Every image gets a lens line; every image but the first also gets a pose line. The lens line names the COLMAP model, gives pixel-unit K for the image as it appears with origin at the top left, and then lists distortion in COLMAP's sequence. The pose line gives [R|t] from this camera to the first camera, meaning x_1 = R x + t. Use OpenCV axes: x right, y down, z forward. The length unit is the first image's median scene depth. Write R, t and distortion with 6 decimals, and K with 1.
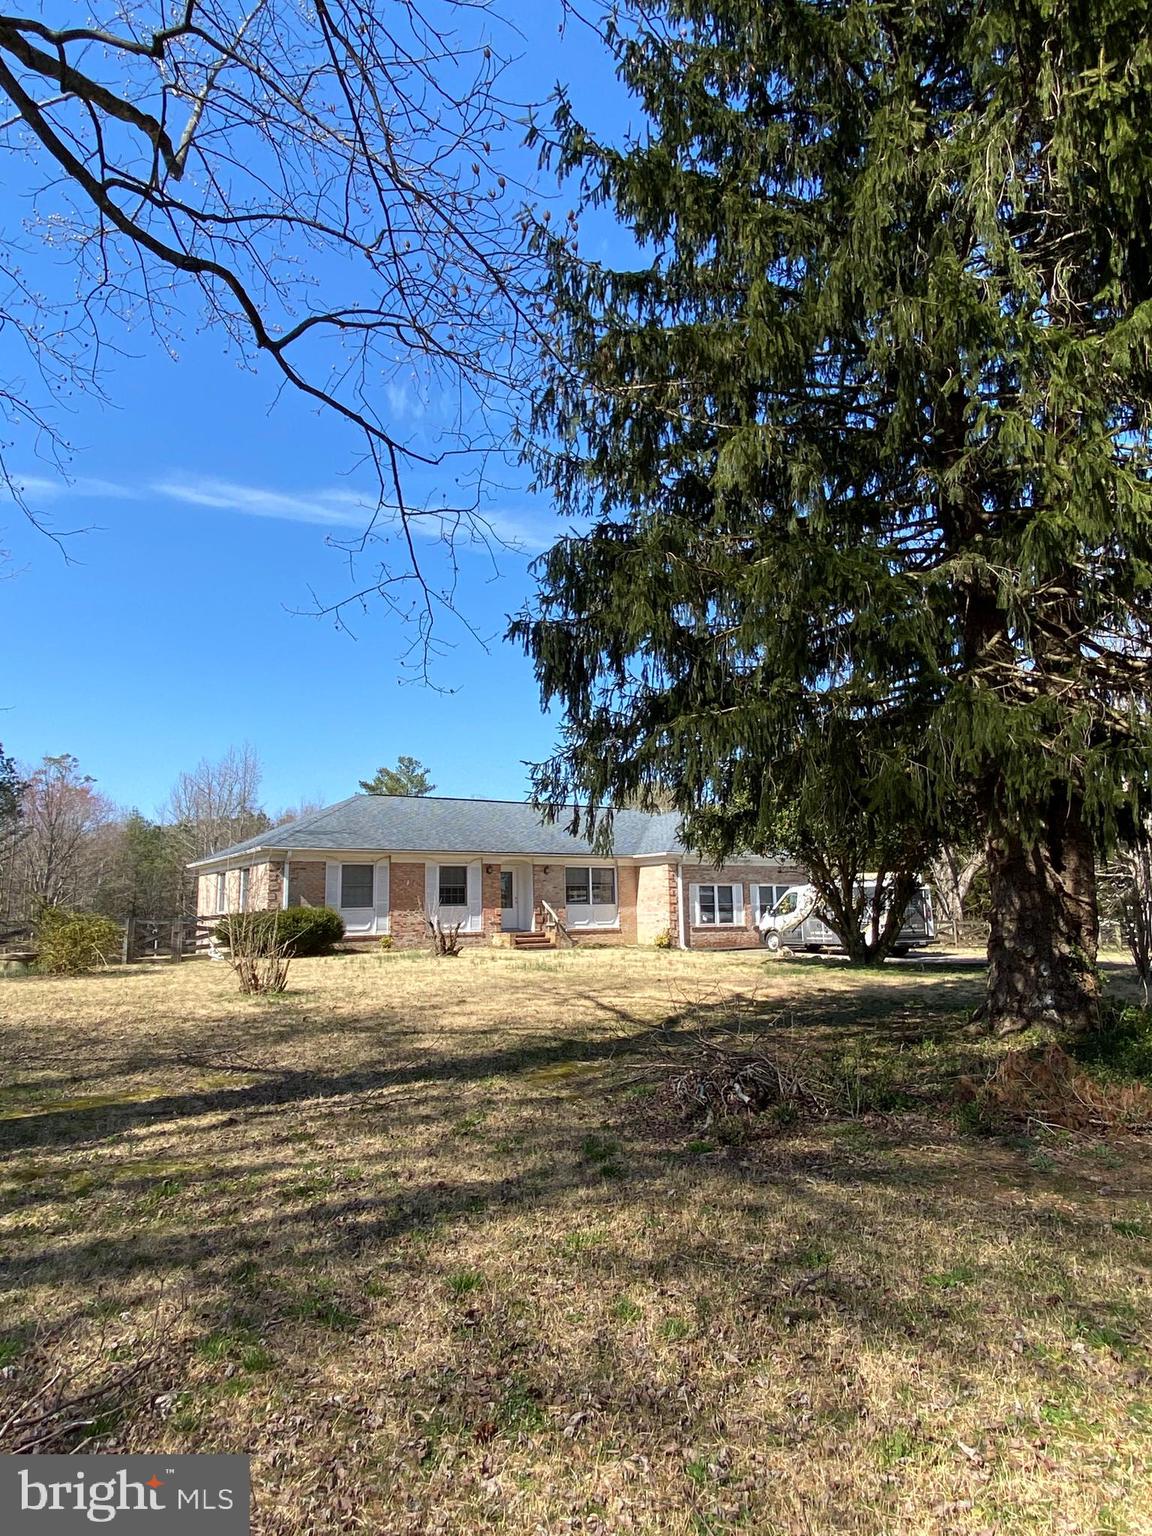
lens RADIAL K [[991.1, 0, 575.8], [0, 991.1, 770.6], [0, 0, 1]] dist [-0.000062, -0.001607]
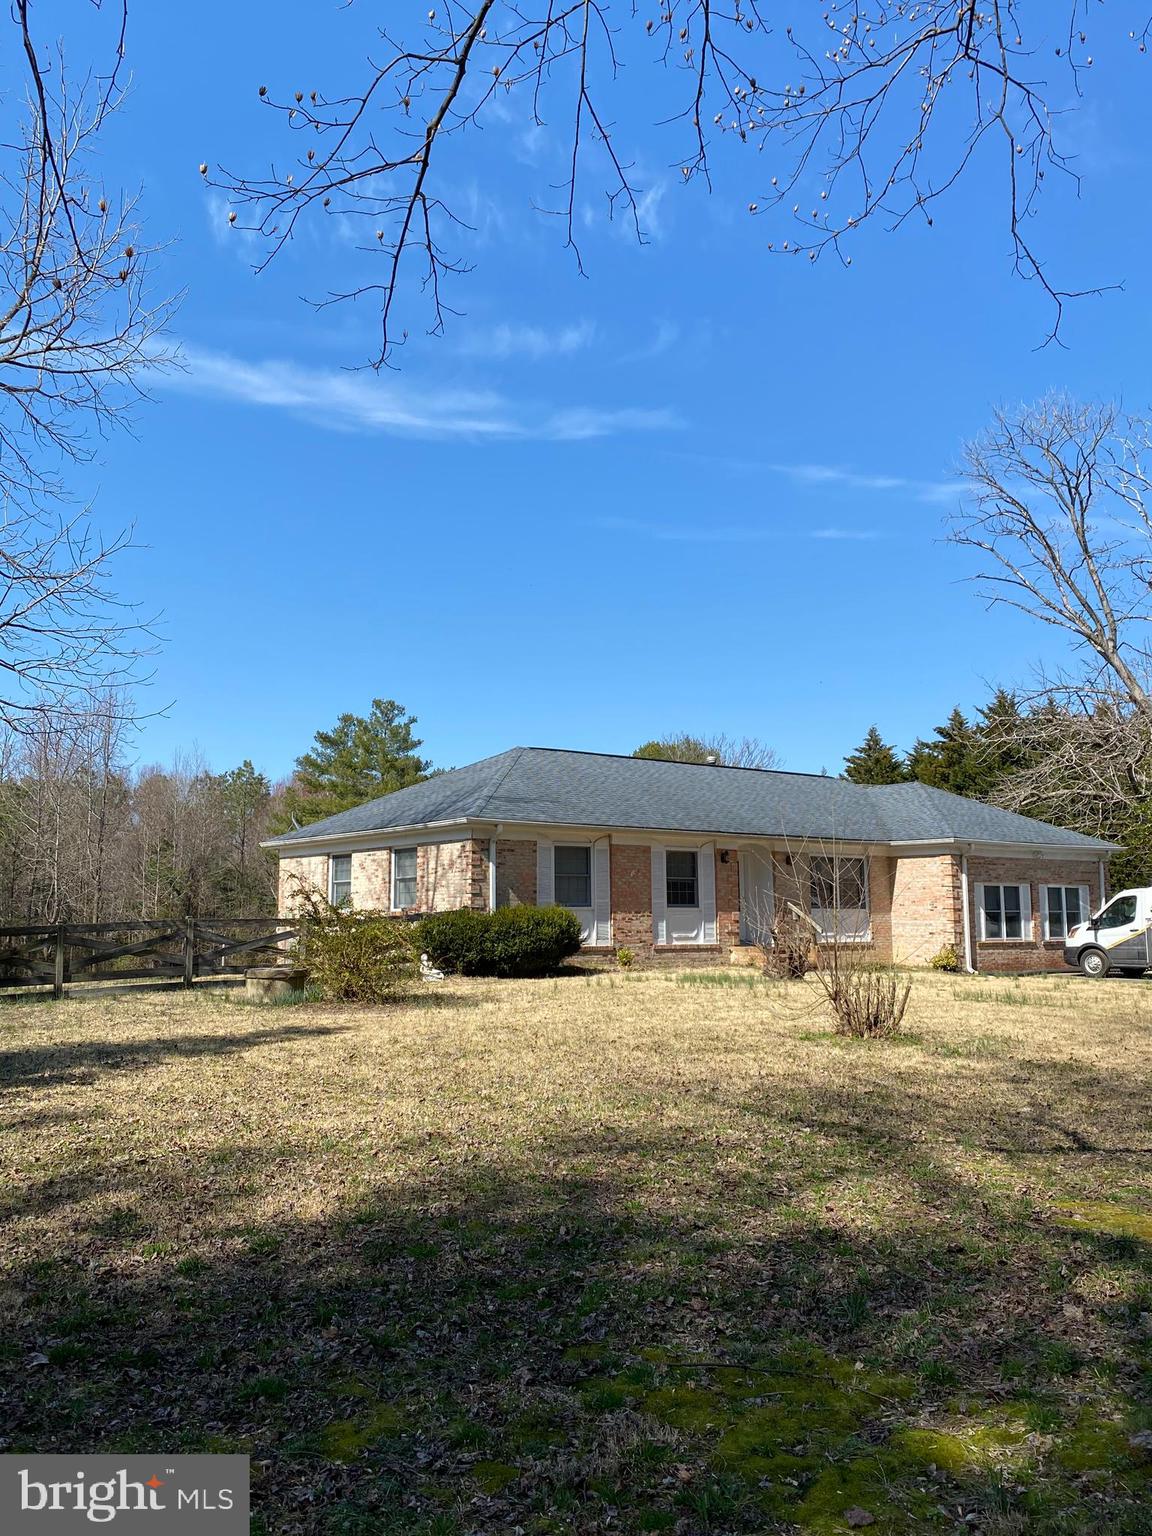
lens RADIAL K [[1322.6, 0, 575.2], [0, 1322.6, 765.4], [0, 0, 1]] dist [0.032160, -0.067801]
pose [[0.994551, 0.027080, 0.100677, -0.281941], [-0.029652, 0.999269, 0.024141, 0.014194], [-0.099950, -0.026994, 0.994626, 0.069919]]
